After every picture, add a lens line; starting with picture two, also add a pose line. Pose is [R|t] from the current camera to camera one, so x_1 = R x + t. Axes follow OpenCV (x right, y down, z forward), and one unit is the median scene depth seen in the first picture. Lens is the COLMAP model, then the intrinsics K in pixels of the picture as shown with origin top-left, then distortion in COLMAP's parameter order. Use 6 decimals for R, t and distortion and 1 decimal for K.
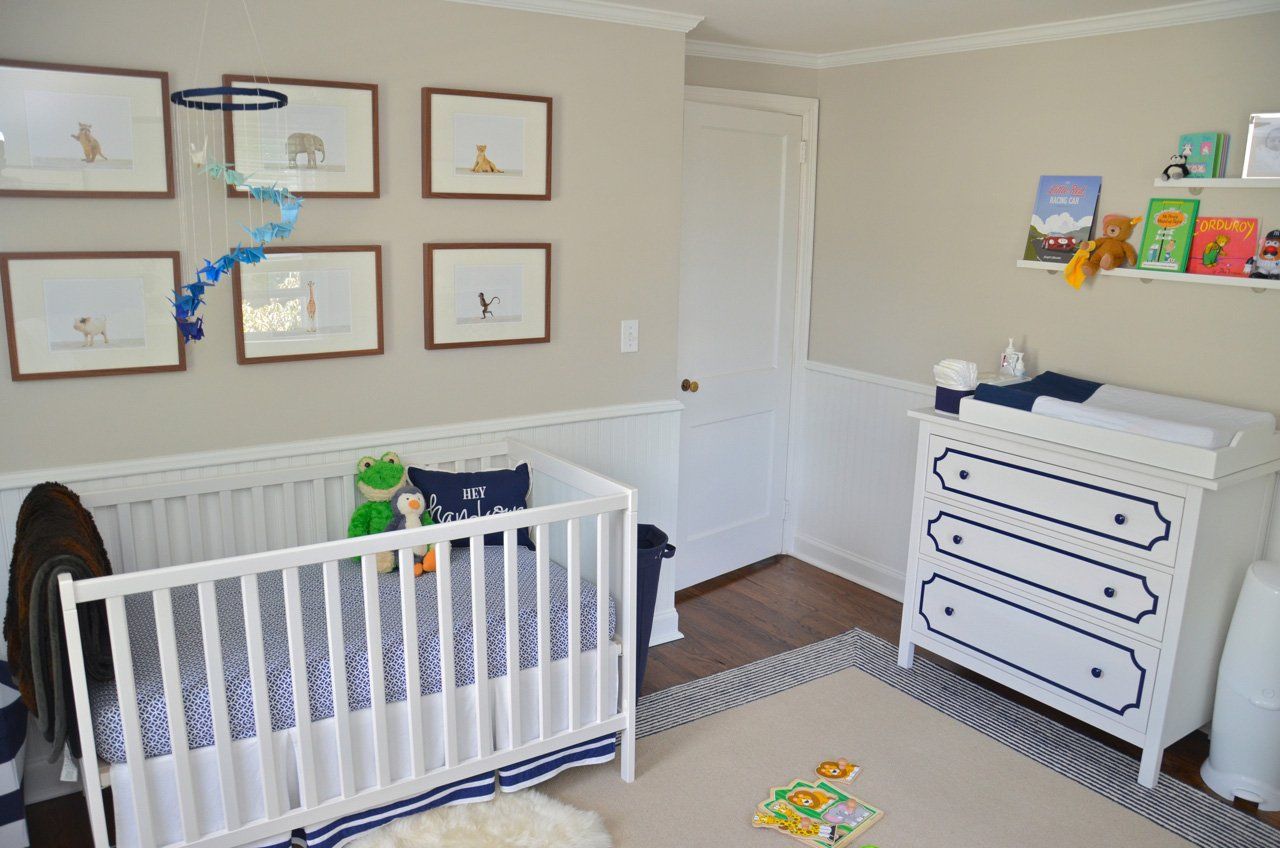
lens RADIAL K [[984.5, 0, 643.2], [0, 984.5, 423.9], [0, 0, 1]] dist [-0.156935, 0.100155]
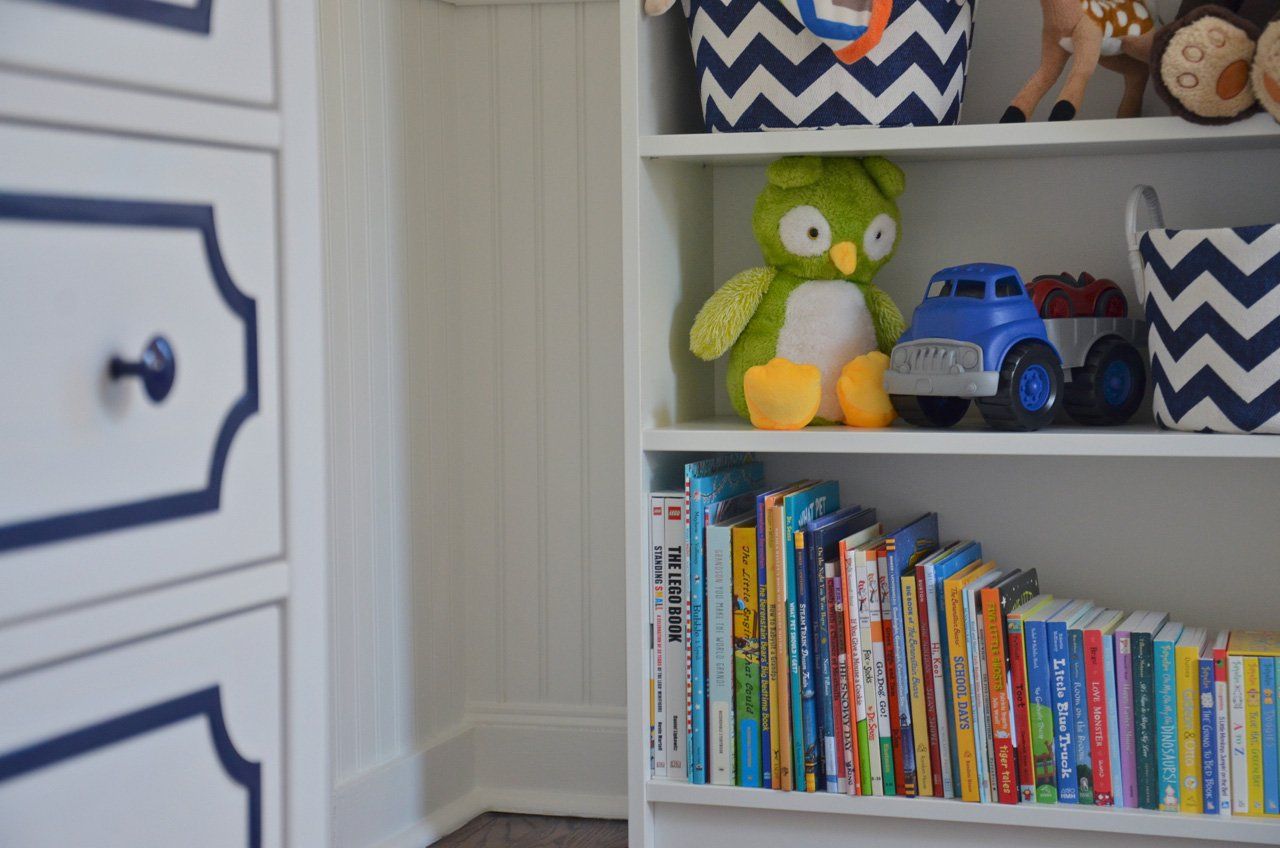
lens RADIAL K [[2651.4, 0, 642.0], [0, 2651.4, 430.8], [0, 0, 1]] dist [0.417857, 0.000000]
pose [[-0.623562, -0.055414, 0.779808, 0.099415], [0.170506, 0.963831, 0.204834, 0.099415], [-0.762954, 0.260689, -0.591560, 1.050876]]
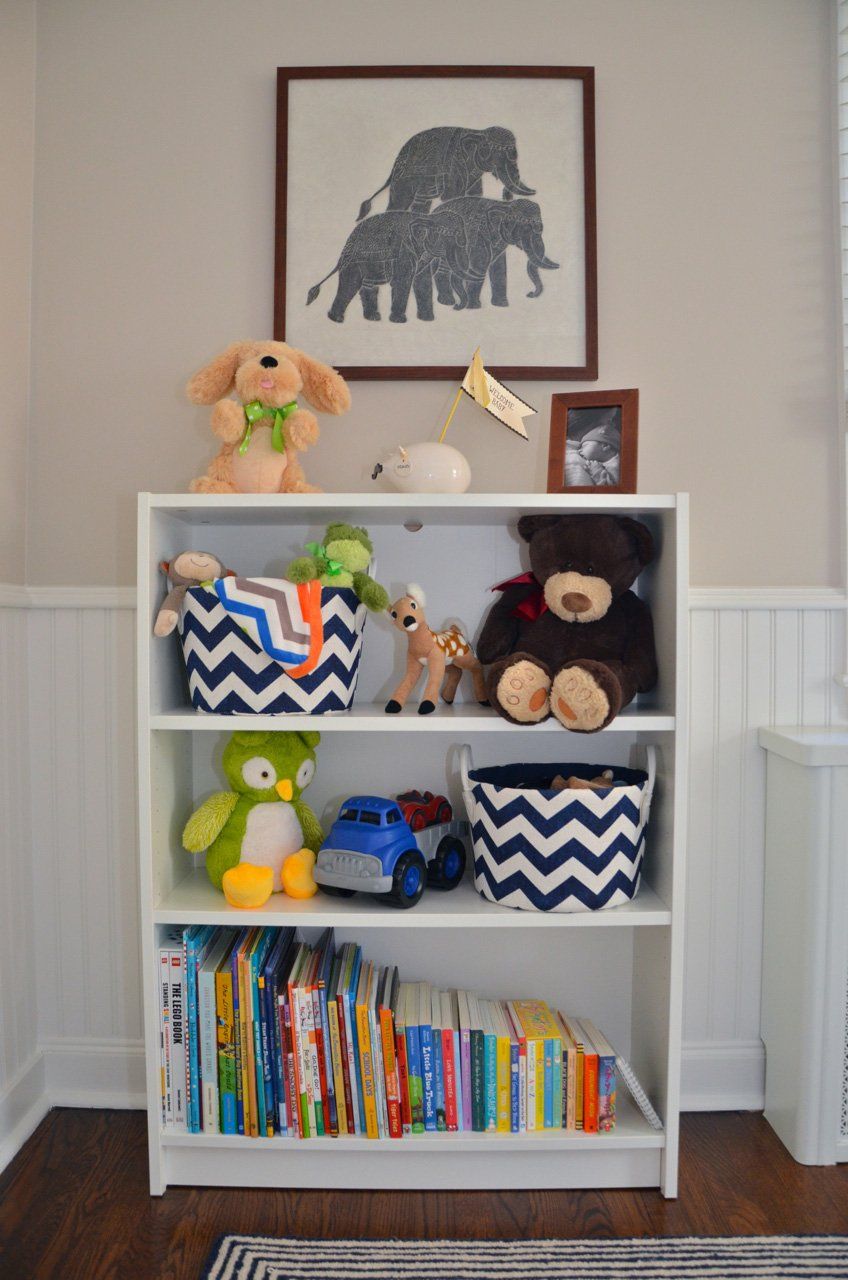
lens RADIAL K [[984.5, 0, 428.1], [0, 984.5, 645.1], [0, 0, 1]] dist [-0.156935, 0.100155]
pose [[-0.829638, -0.028895, 0.557553, 0.392199], [0.107180, 0.971842, 0.209849, 0.068228], [-0.547917, 0.233857, -0.803180, 0.822363]]
